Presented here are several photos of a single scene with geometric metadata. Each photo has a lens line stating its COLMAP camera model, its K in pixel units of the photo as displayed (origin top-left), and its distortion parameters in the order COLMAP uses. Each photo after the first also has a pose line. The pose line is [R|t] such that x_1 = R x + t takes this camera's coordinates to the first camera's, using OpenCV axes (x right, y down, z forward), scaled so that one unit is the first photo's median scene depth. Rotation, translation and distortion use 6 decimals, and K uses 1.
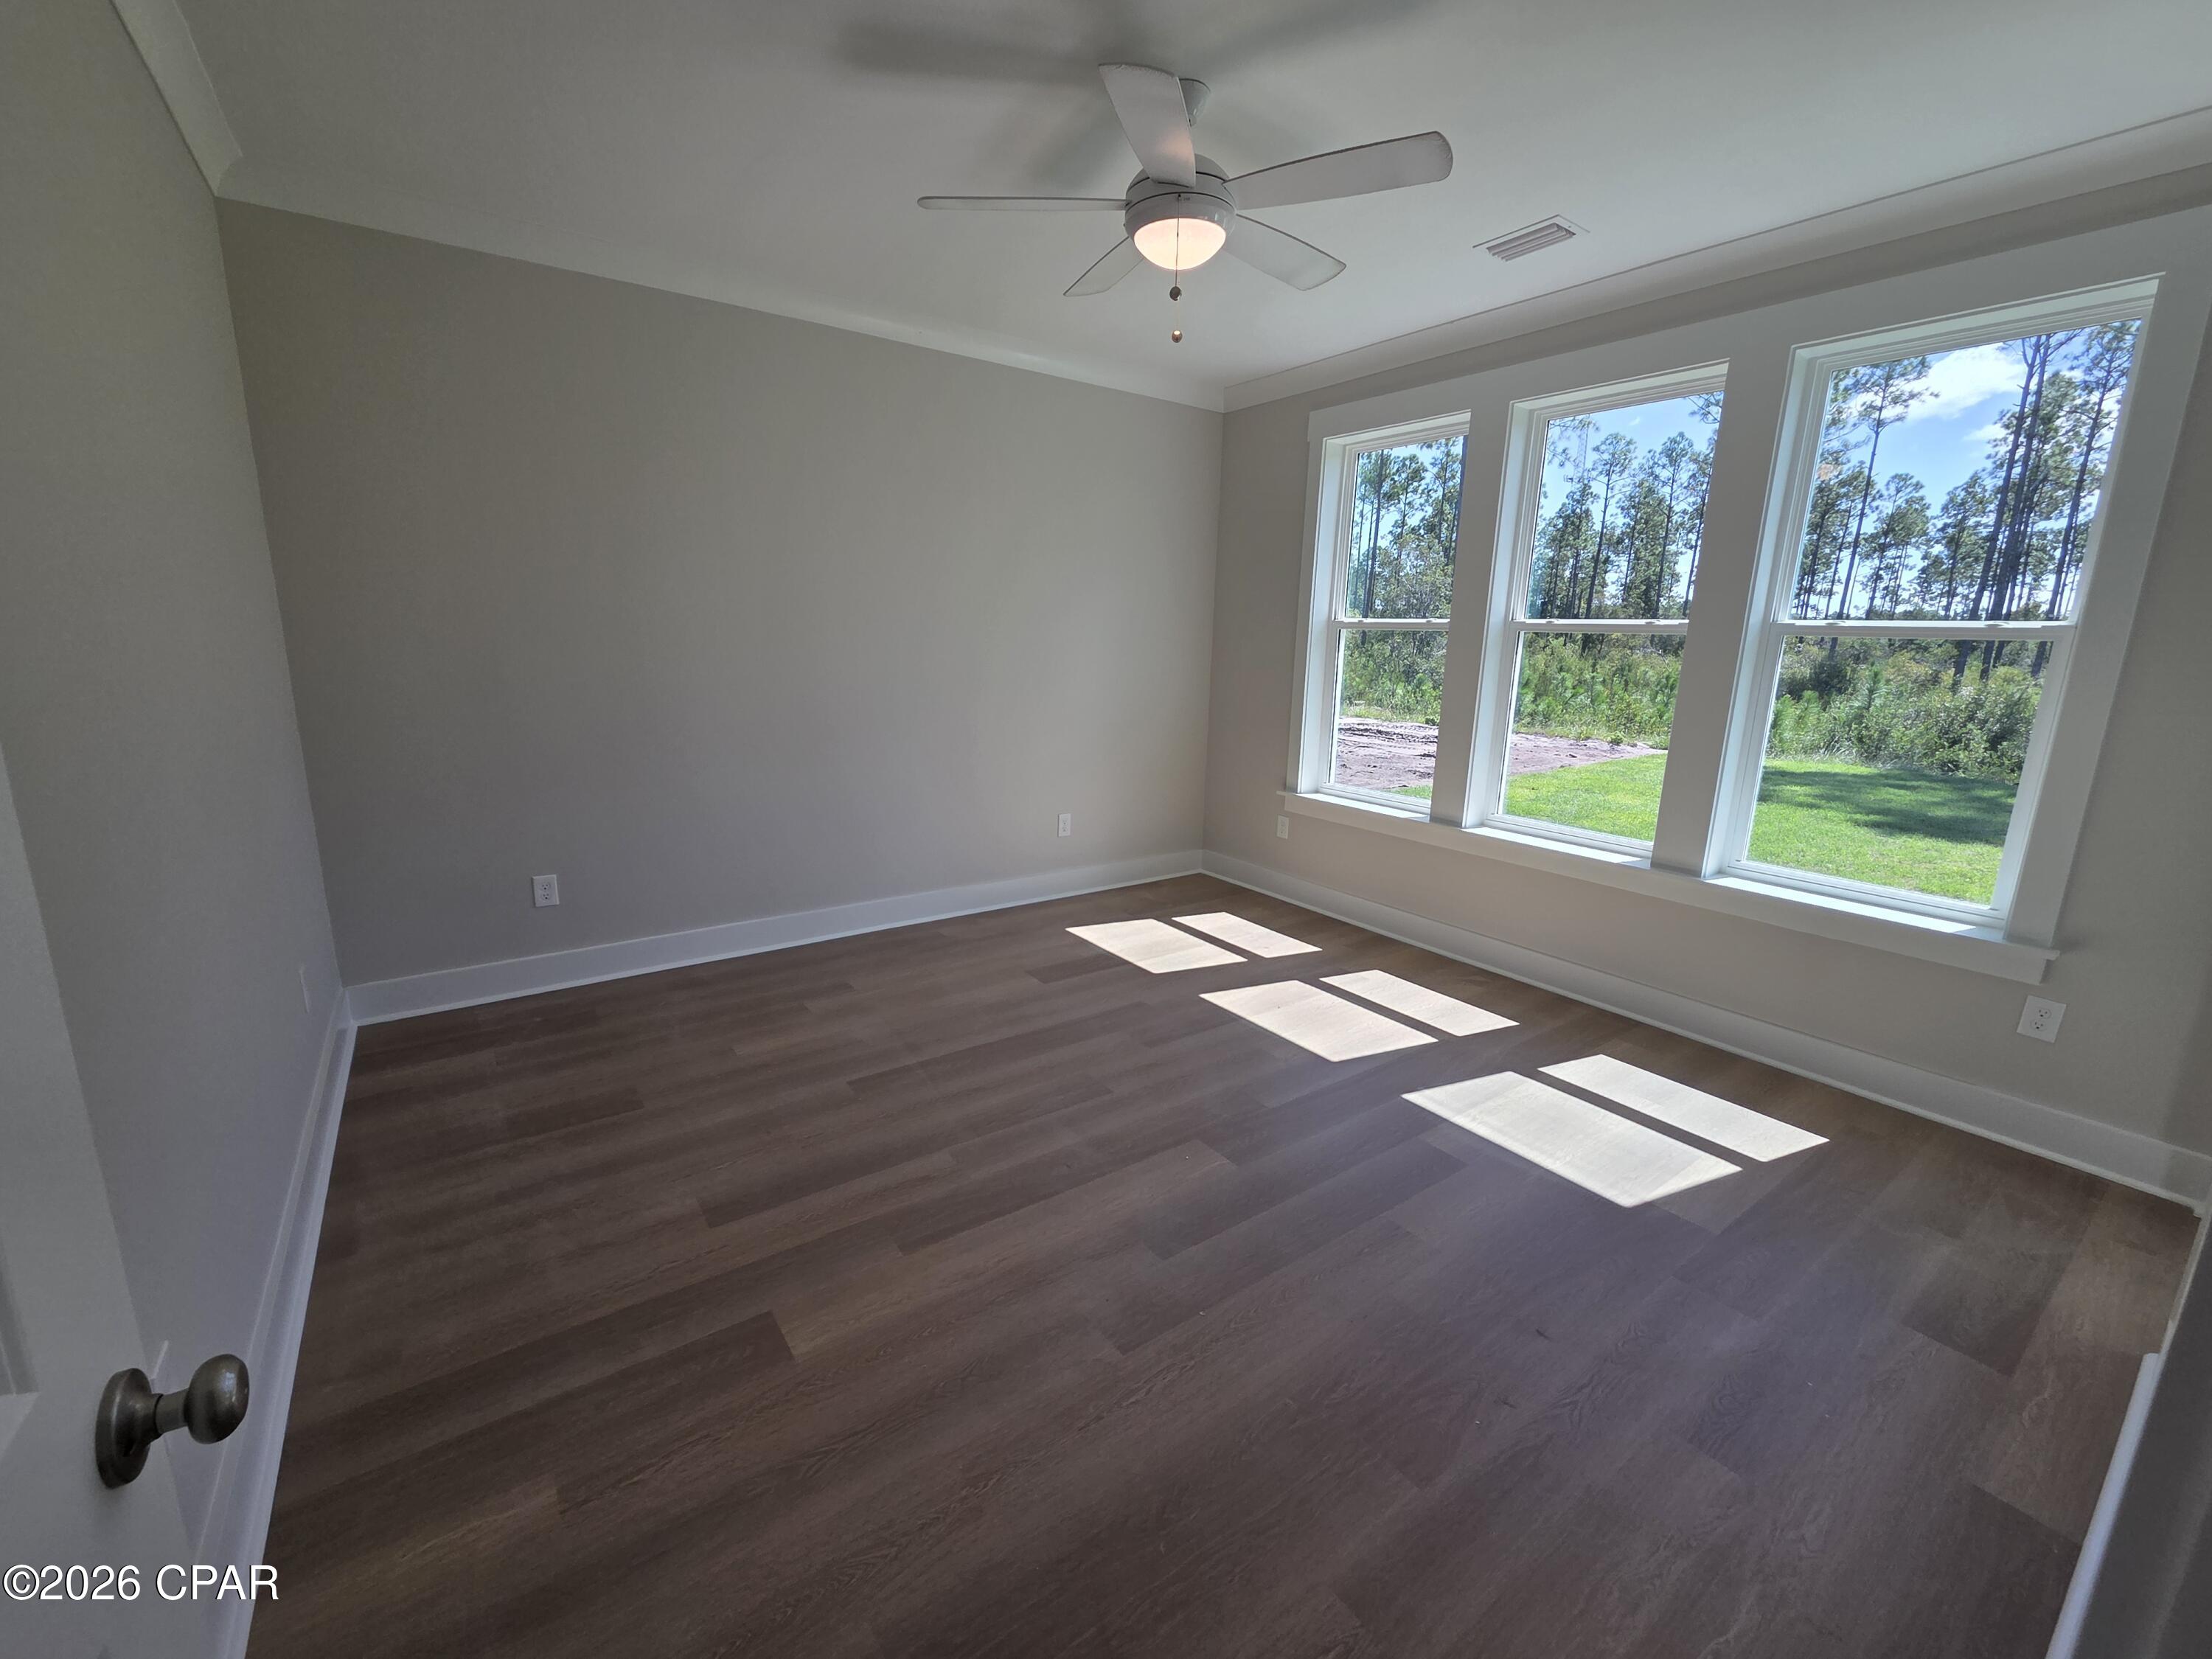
lens RADIAL K [[911.8, 0, 1106.0], [0, 911.8, 829.5], [0, 0, 1]] dist [0.003536, 0.000203]
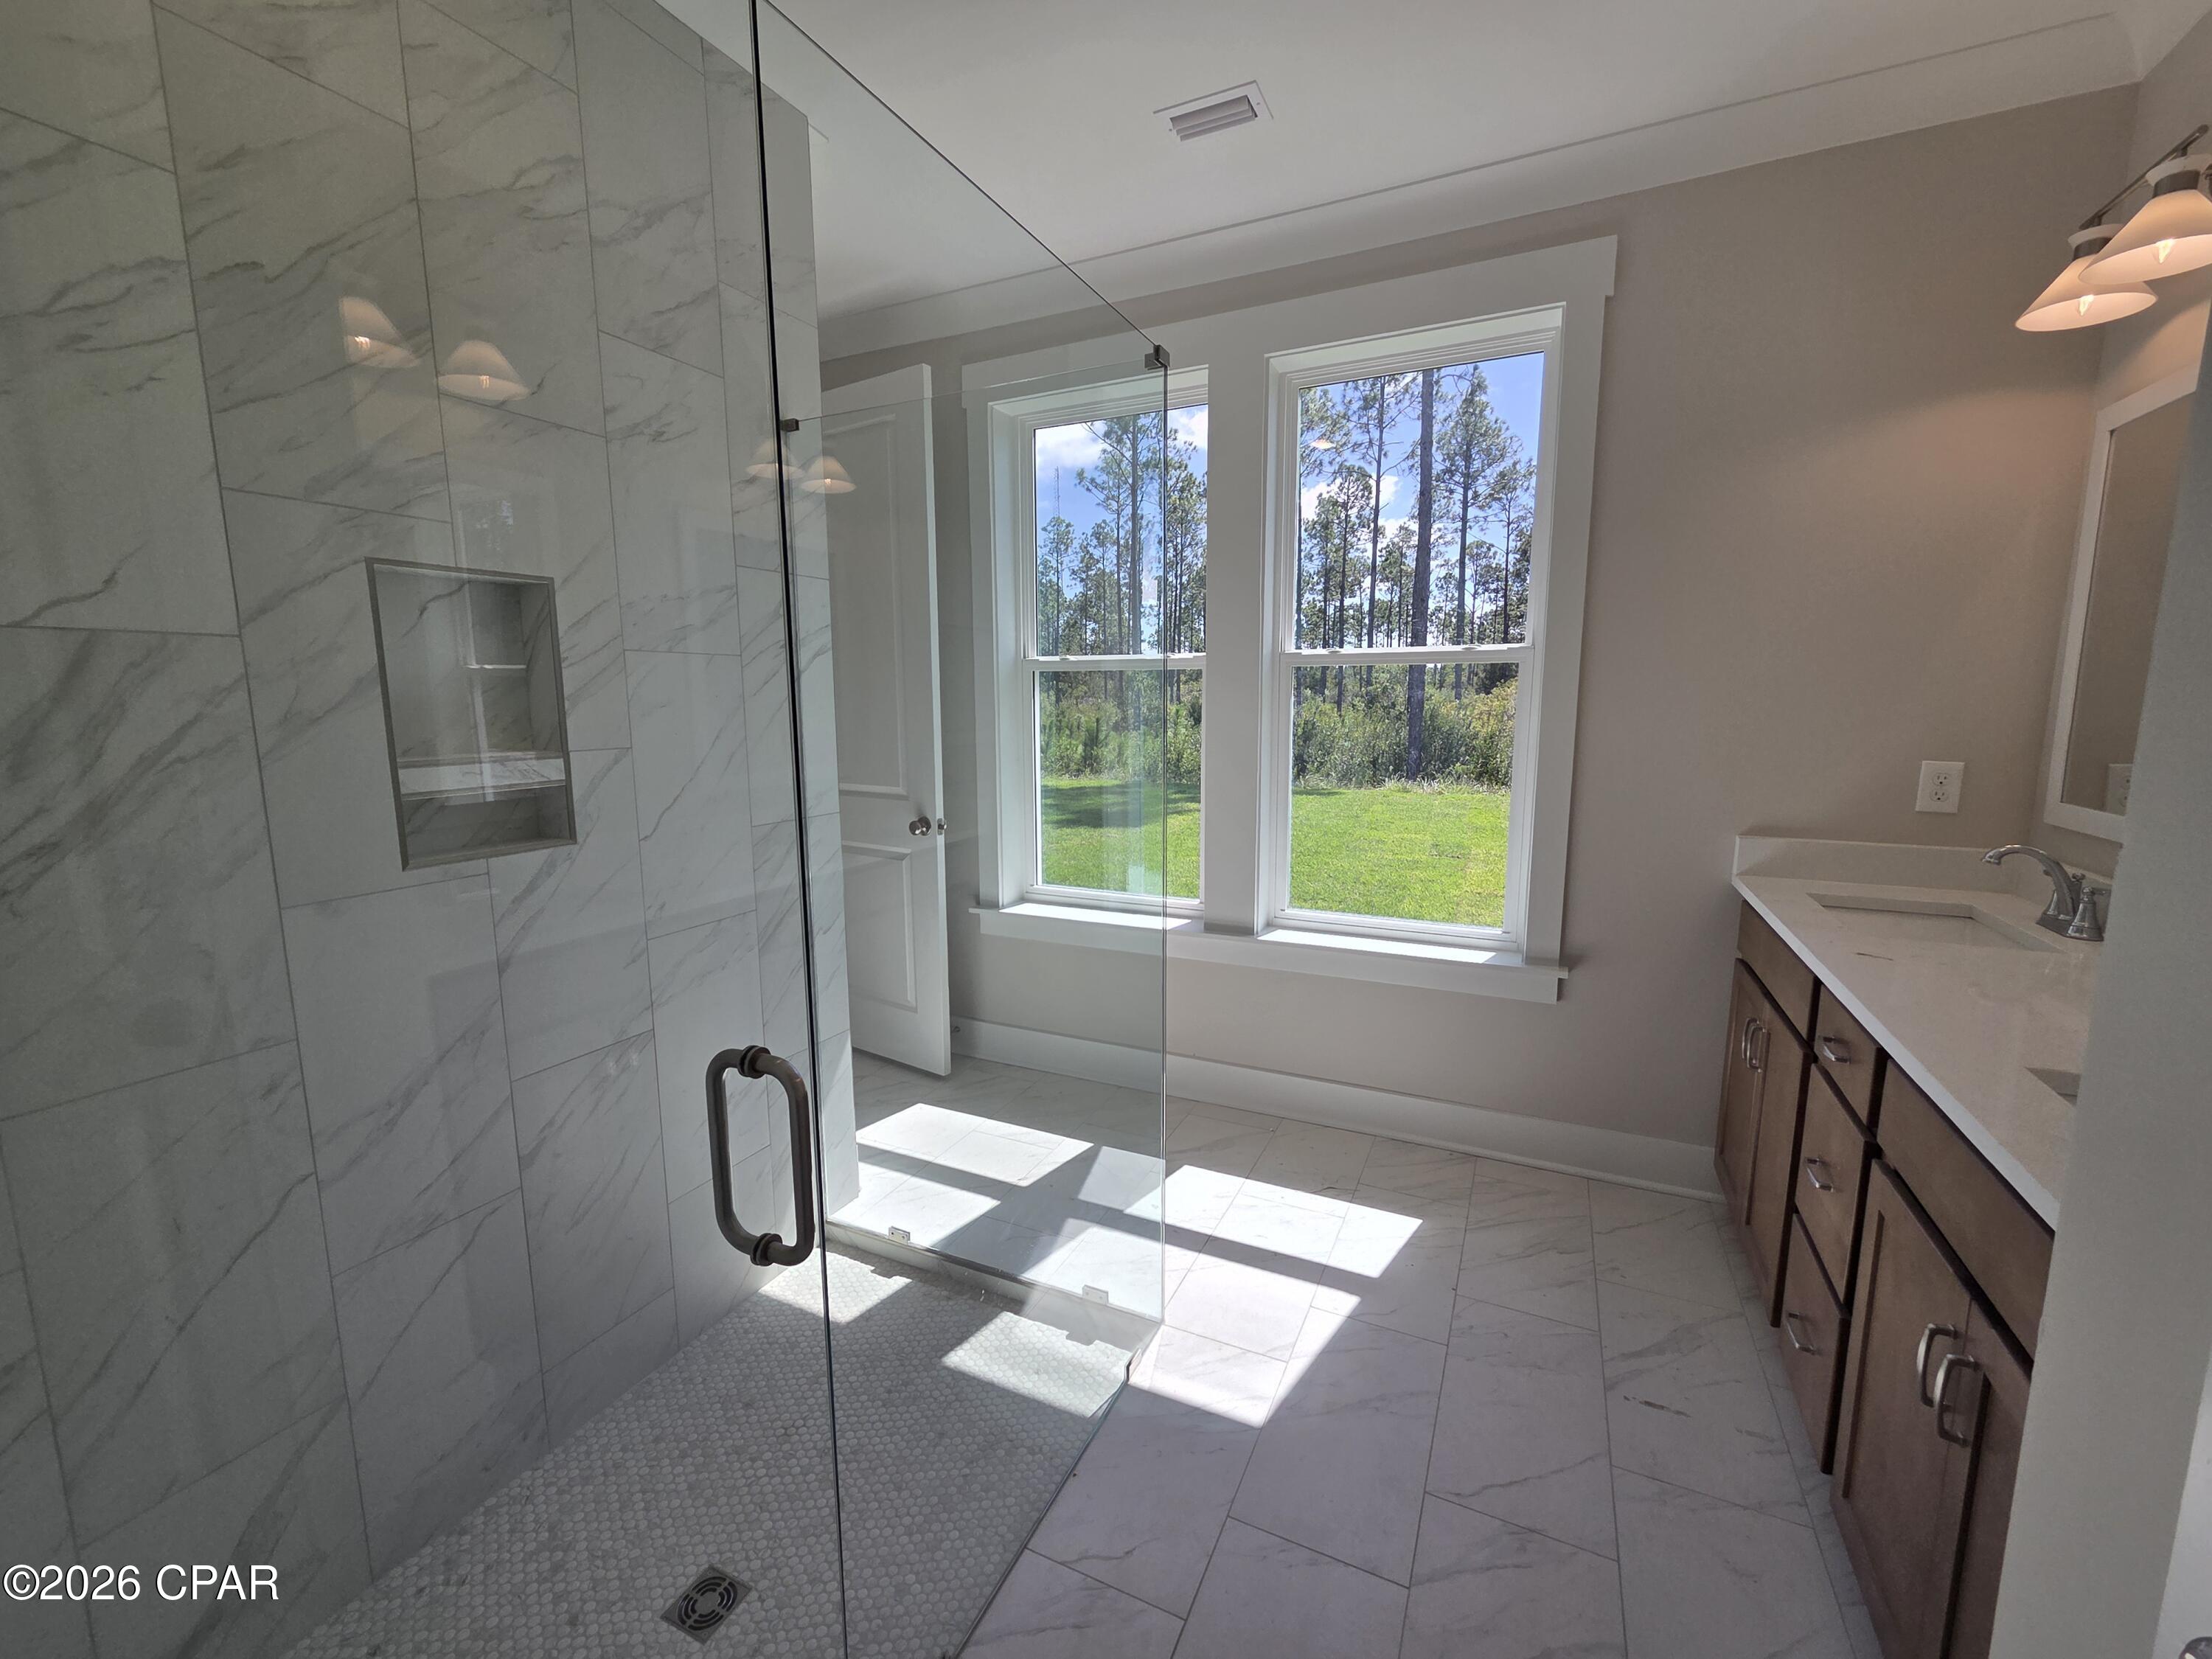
lens RADIAL K [[911.8, 0, 1106.0], [0, 911.8, 829.5], [0, 0, 1]] dist [0.003536, 0.000203]
pose [[0.875233, -0.097609, 0.473751, 0.119299], [0.124129, 0.991952, -0.024946, -0.047561], [-0.467503, 0.080640, 0.880305, 0.290219]]
